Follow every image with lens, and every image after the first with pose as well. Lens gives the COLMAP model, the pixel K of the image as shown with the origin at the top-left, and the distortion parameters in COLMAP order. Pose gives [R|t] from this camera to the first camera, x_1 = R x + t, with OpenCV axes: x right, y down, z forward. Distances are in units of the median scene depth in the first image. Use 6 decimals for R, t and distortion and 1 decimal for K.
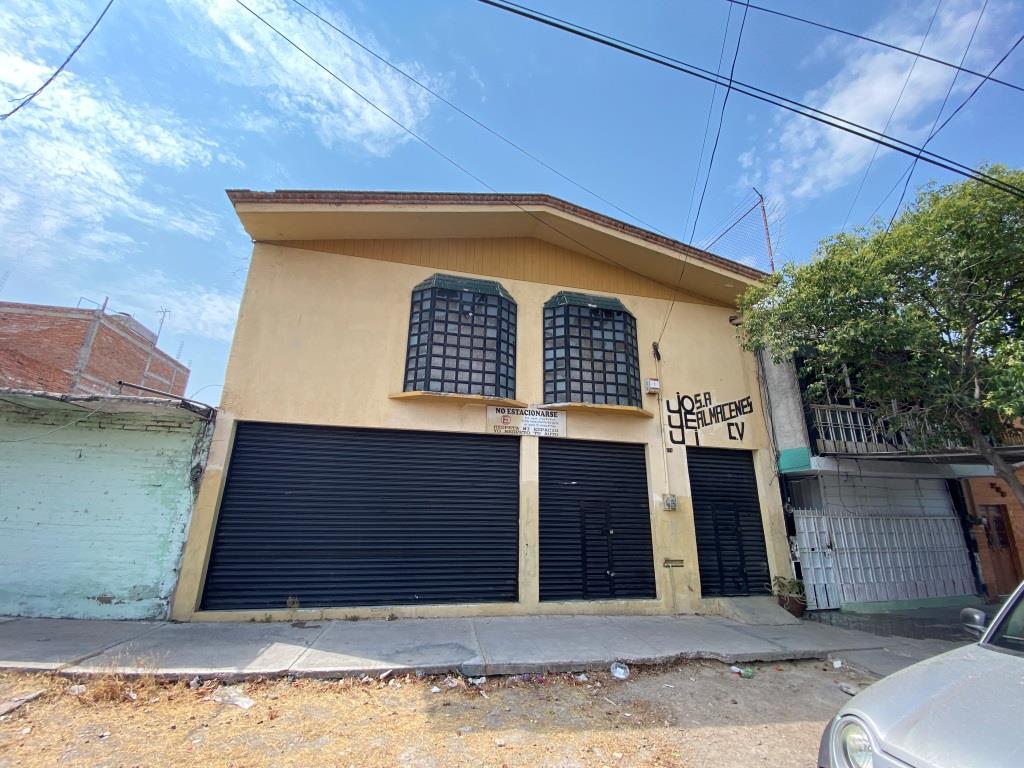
lens RADIAL K [[414.0, 0, 507.6], [0, 414.0, 380.4], [0, 0, 1]] dist [0.026526, -0.023647]
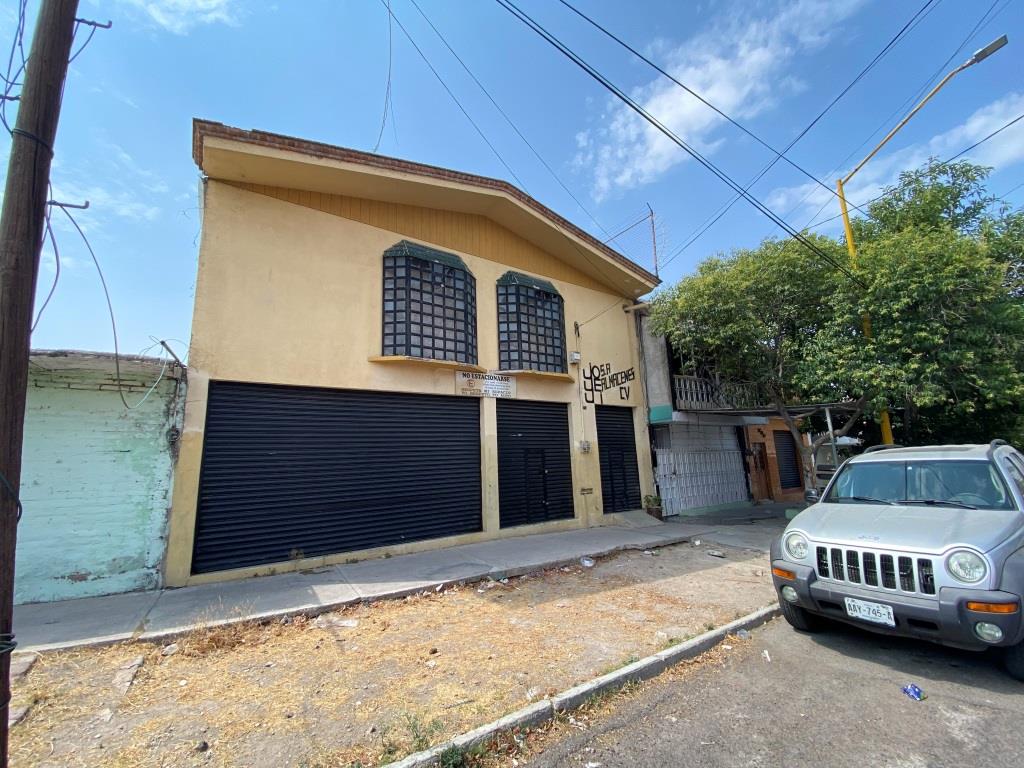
lens RADIAL K [[414.0, 0, 507.6], [0, 414.0, 380.4], [0, 0, 1]] dist [0.026526, -0.023647]
pose [[0.929065, 0.018884, 0.369435, -0.337818], [-0.058315, 0.993685, 0.095858, -0.028659], [-0.365292, -0.110602, 0.924299, -0.097717]]
